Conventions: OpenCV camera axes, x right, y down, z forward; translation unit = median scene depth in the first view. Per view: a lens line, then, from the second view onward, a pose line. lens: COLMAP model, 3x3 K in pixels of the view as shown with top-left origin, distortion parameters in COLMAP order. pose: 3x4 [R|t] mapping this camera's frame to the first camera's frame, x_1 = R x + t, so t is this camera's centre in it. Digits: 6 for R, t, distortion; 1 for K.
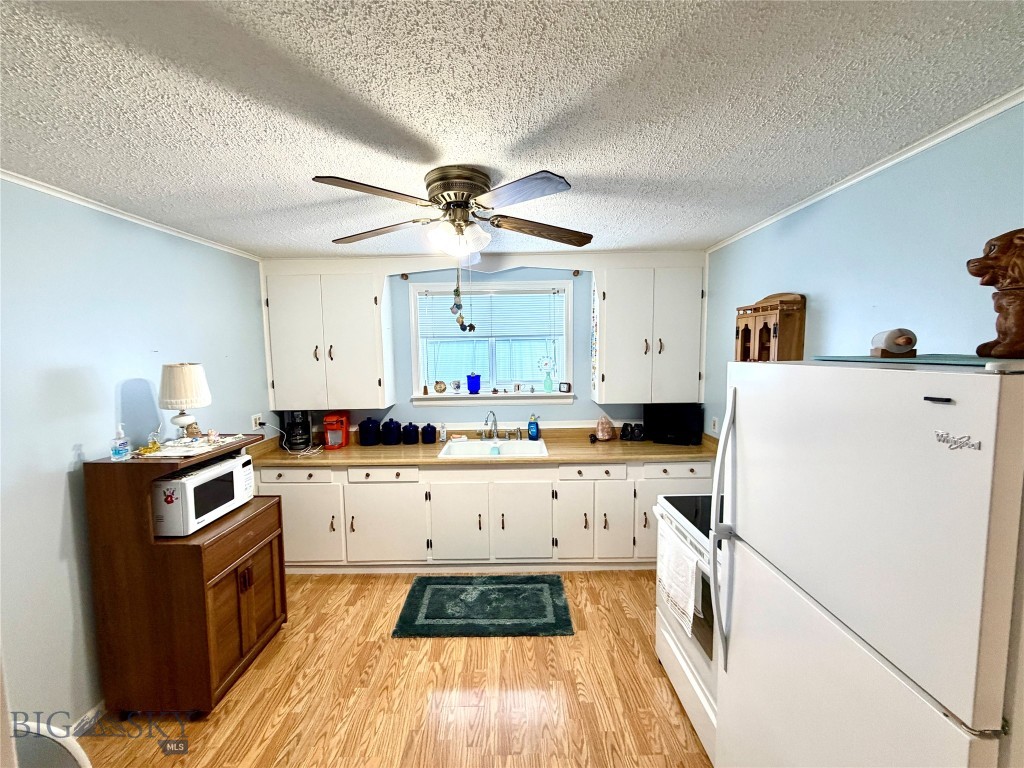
lens RADIAL K [[409.7, 0, 511.0], [0, 409.7, 384.8], [0, 0, 1]] dist [-0.001023, 0.000124]
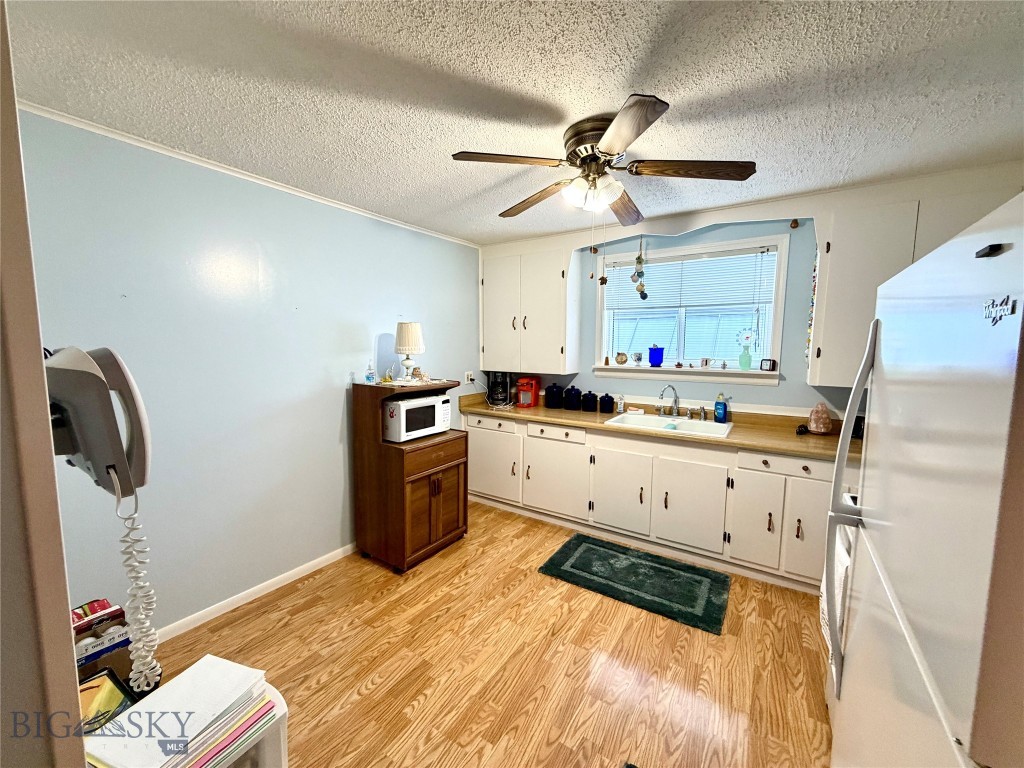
lens RADIAL K [[409.7, 0, 511.0], [0, 409.7, 384.8], [0, 0, 1]] dist [-0.001023, 0.000124]
pose [[0.837930, 0.075309, -0.540556, 0.202985], [-0.065872, 0.997149, 0.036811, 0.069589], [0.541787, 0.004763, 0.840502, 0.017893]]
